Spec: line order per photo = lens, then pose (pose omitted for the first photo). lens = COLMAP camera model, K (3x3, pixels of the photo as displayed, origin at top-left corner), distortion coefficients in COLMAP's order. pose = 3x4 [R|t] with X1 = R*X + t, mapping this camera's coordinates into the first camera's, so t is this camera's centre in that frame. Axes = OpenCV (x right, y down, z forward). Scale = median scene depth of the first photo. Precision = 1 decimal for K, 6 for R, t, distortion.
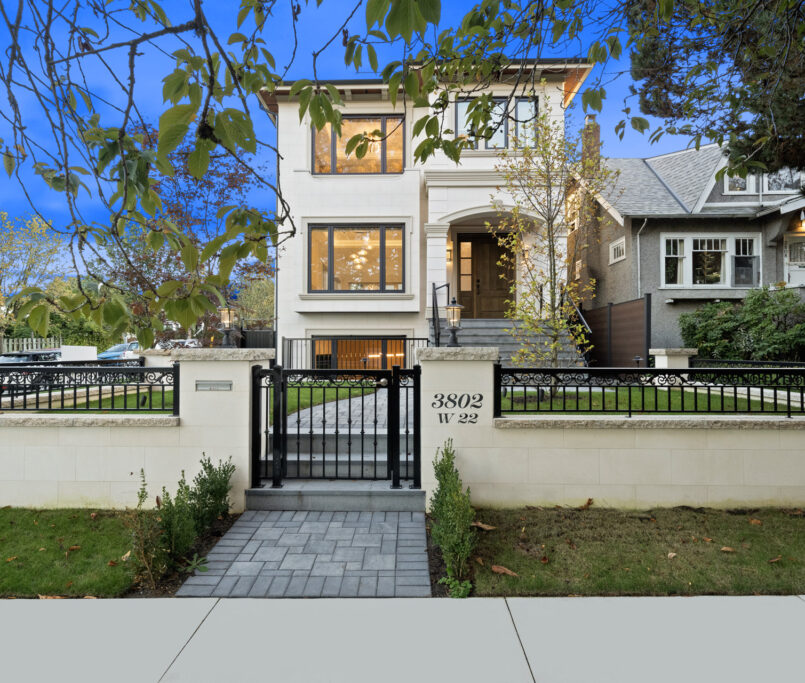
lens RADIAL K [[487.6, 0, 401.1], [0, 487.6, 326.4], [0, 0, 1]] dist [0.001808, 0.000501]
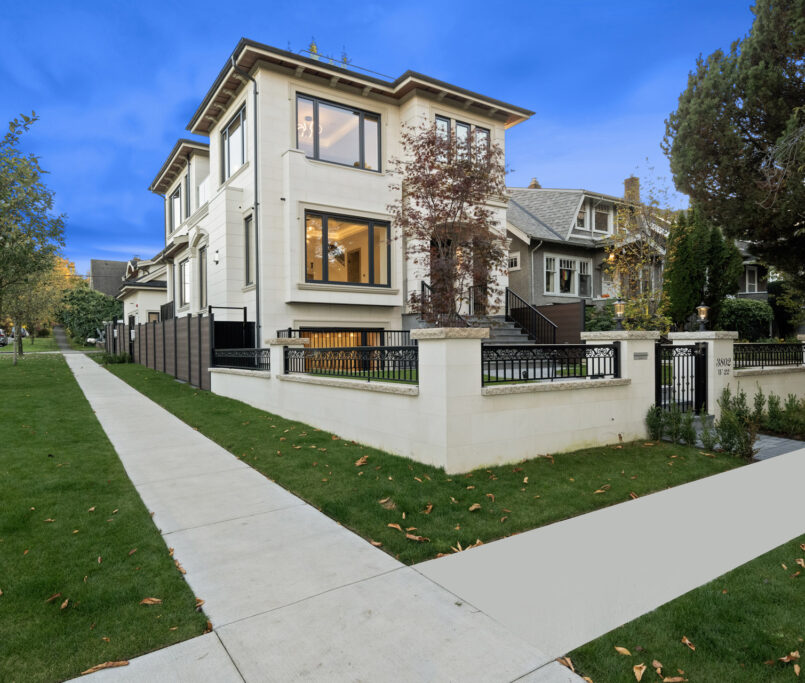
lens RADIAL K [[527.5, 0, 402.5], [0, 527.5, 341.5], [0, 0, 1]] dist [-0.001209, -0.000488]
pose [[0.827792, -0.003031, 0.561027, -0.601291], [-0.016479, 0.999423, 0.029713, 0.013432], [-0.560793, -0.033841, 0.827264, 0.028697]]
